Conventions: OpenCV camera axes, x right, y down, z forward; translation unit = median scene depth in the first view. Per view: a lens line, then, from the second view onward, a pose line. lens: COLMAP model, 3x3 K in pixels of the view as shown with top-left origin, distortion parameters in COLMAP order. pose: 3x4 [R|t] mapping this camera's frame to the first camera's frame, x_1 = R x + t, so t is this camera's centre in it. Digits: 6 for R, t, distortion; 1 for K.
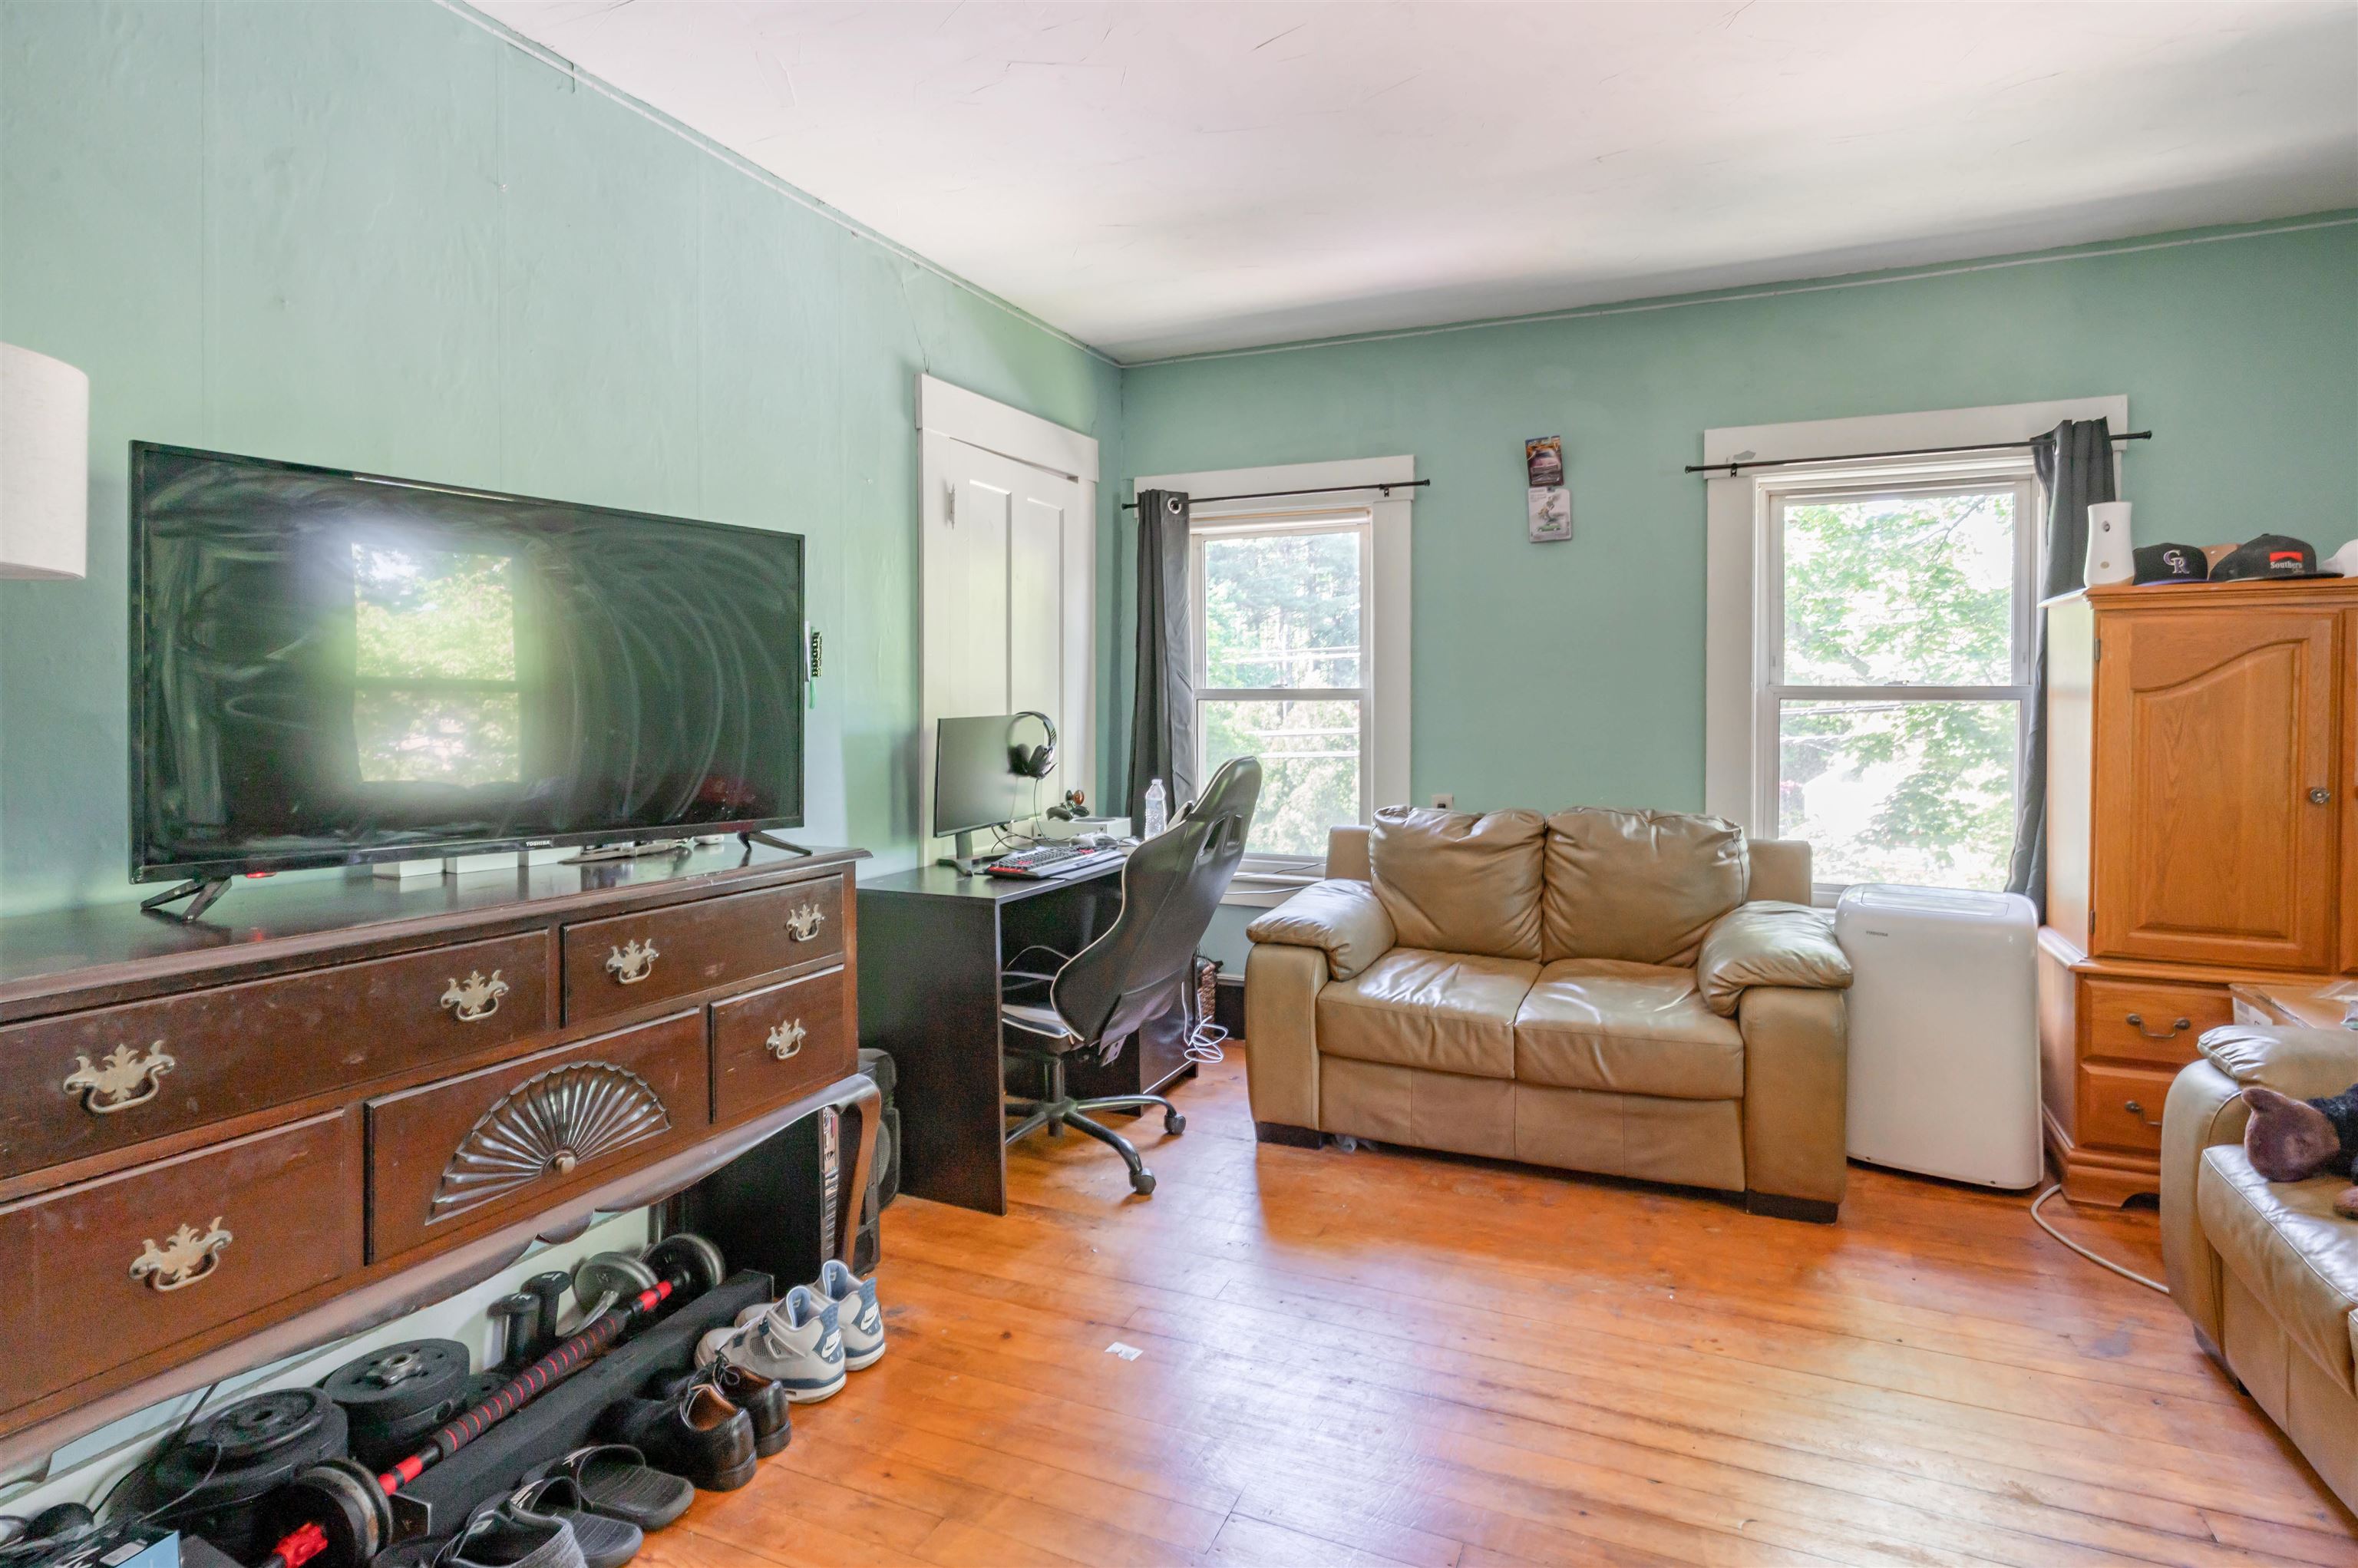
lens RADIAL K [[1191.1, 0, 1181.3], [0, 1191.1, 705.1], [0, 0, 1]] dist [-0.002336, 0.007209]
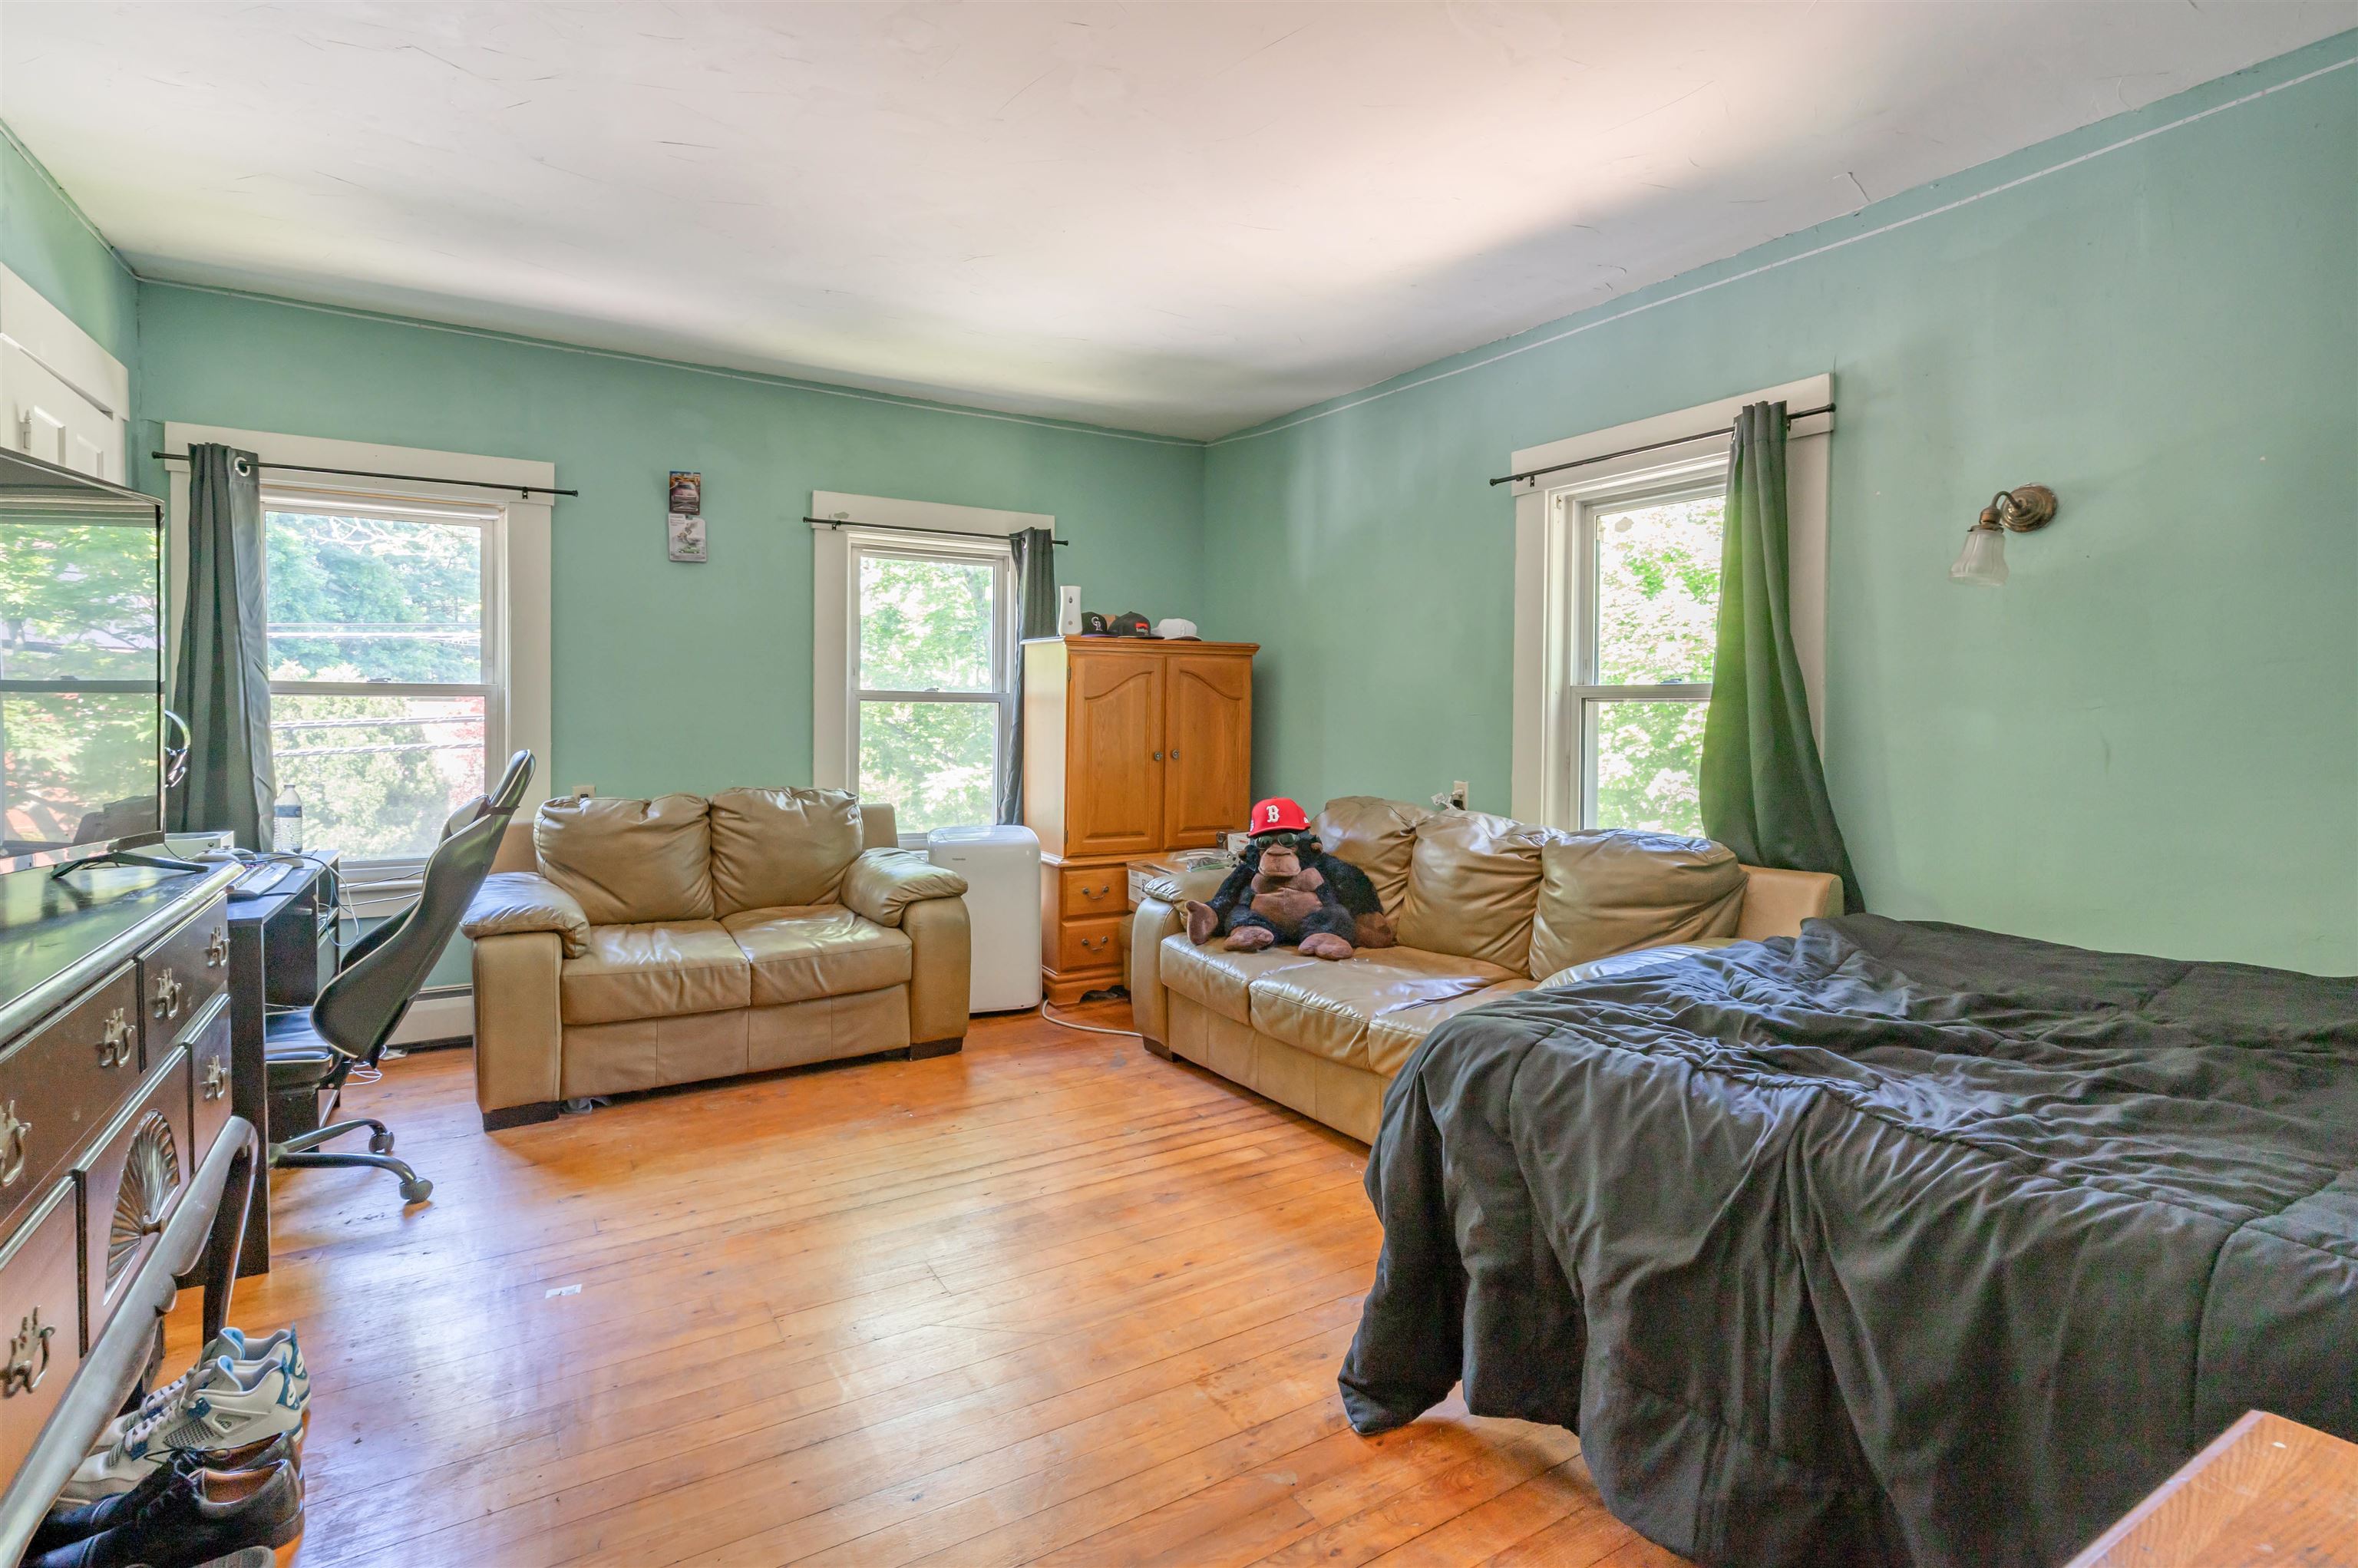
lens RADIAL K [[1191.1, 0, 1181.3], [0, 1191.1, 705.1], [0, 0, 1]] dist [-0.002336, 0.007209]
pose [[0.563483, 0.007076, 0.826097, -0.475672], [-0.009010, 0.999956, -0.002419, 0.000274], [-0.826078, -0.006081, 0.563523, -0.063567]]
